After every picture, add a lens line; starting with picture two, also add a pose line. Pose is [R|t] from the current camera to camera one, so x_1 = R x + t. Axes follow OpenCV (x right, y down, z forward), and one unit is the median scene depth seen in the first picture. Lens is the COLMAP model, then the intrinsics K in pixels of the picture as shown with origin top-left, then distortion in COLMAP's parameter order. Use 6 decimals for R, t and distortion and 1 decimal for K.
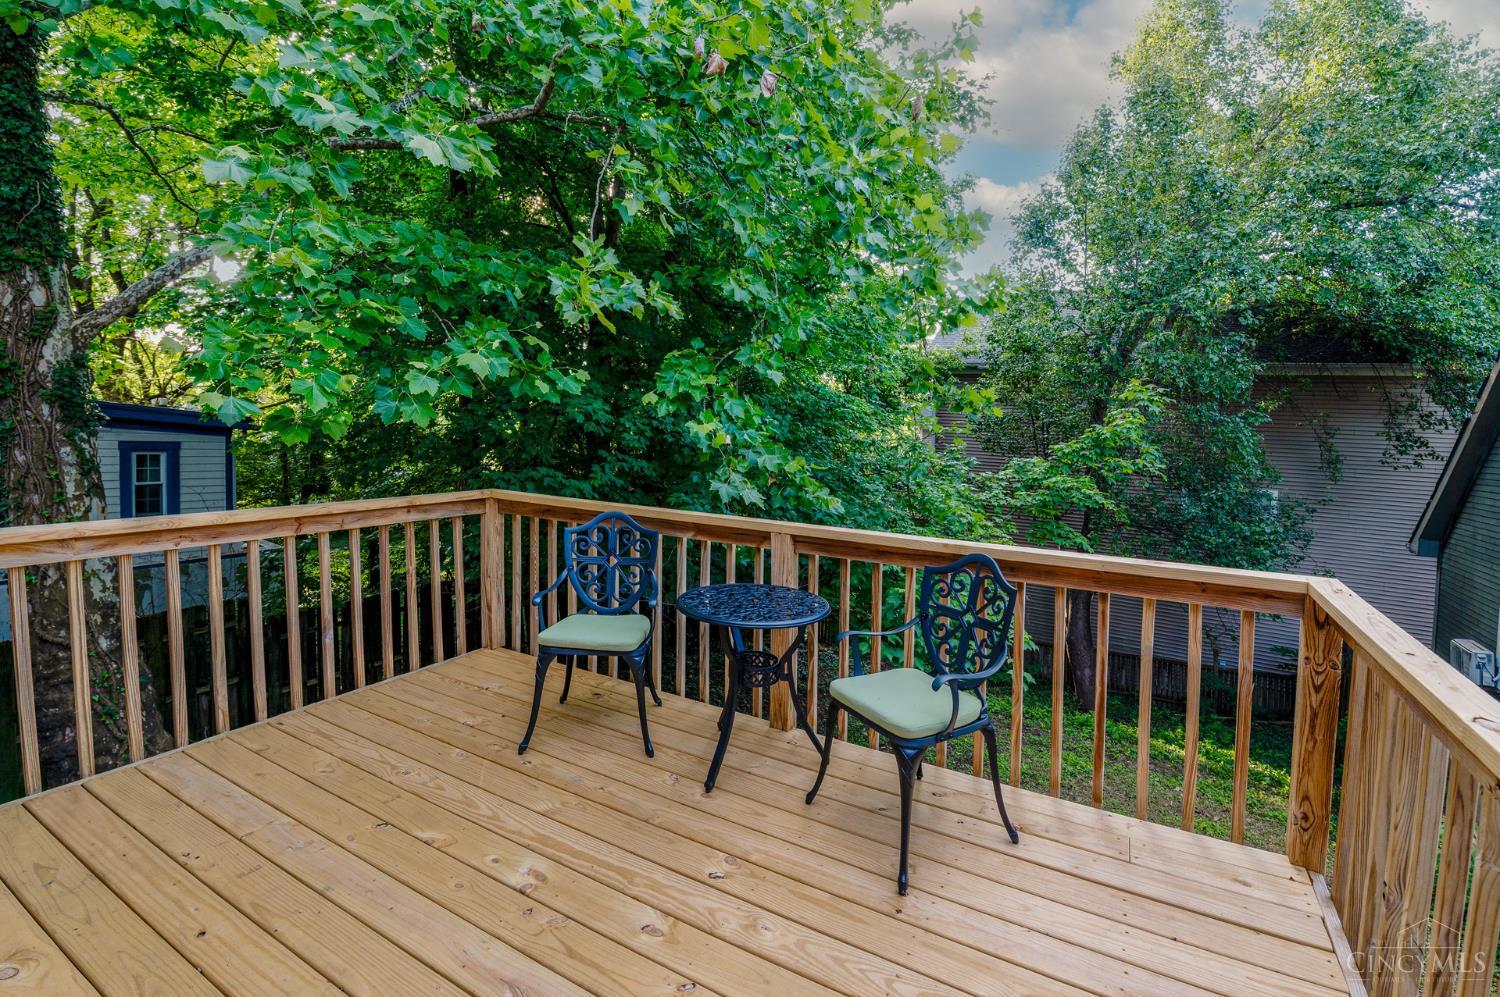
lens RADIAL K [[676.2, 0, 735.5], [0, 676.2, 483.0], [0, 0, 1]] dist [-0.006586, -0.006859]
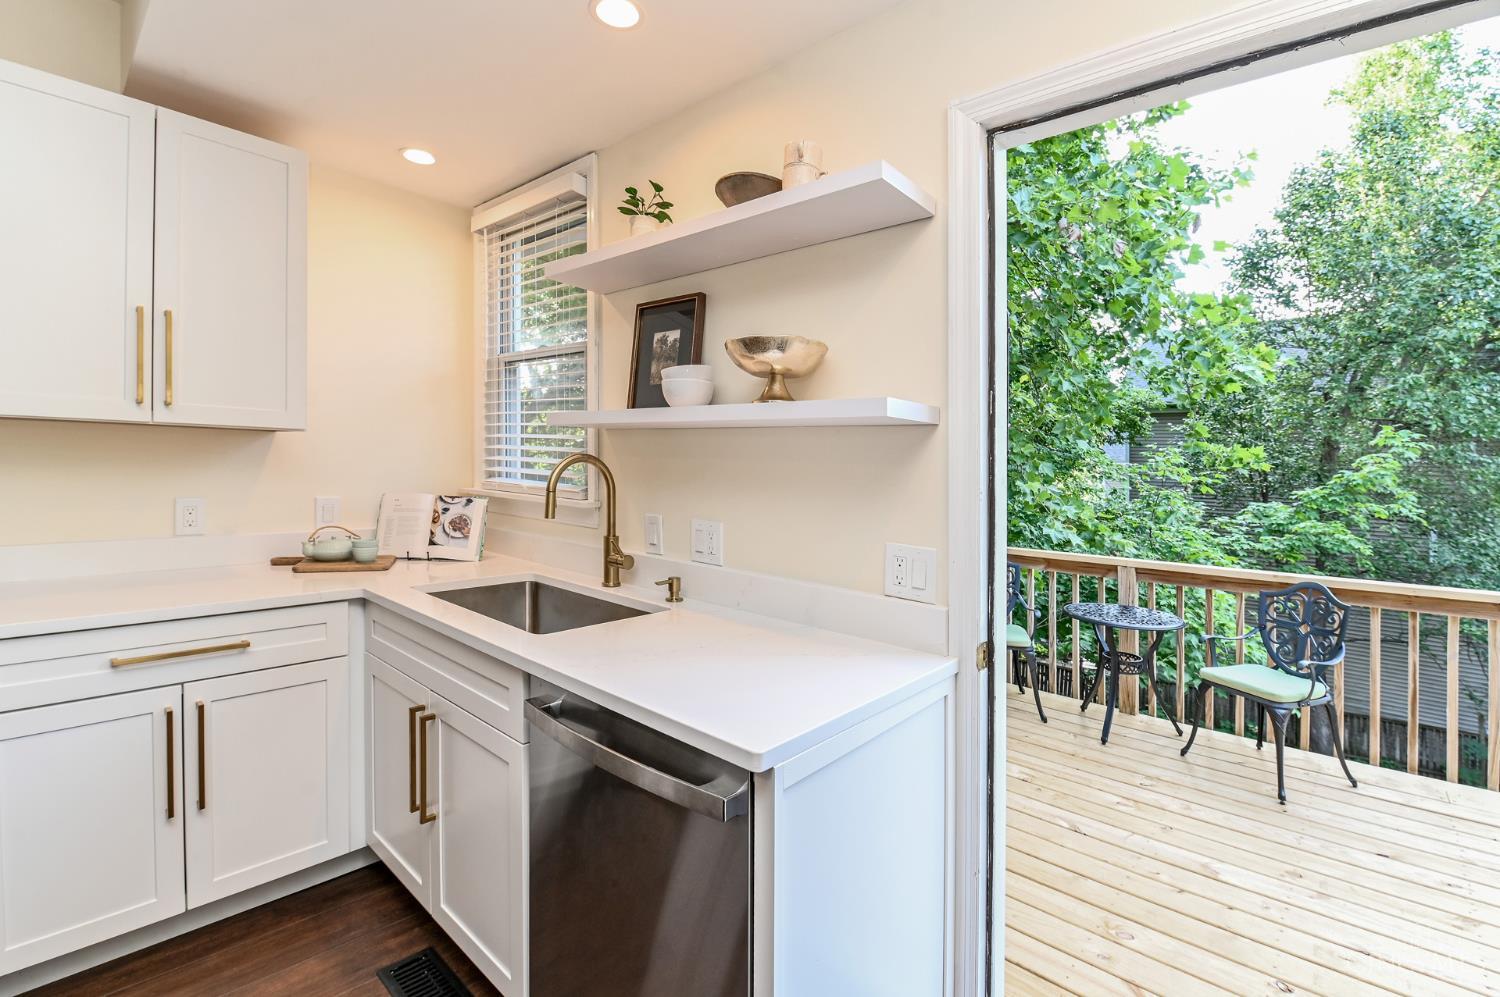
lens RADIAL K [[676.2, 0, 758.9], [0, 676.2, 490.1], [0, 0, 1]] dist [-0.006586, -0.006859]
pose [[0.980688, -0.007124, -0.195450, -0.138837], [-0.003121, 0.998639, -0.052059, -0.001901], [0.195554, 0.051663, 0.979331, -0.168010]]
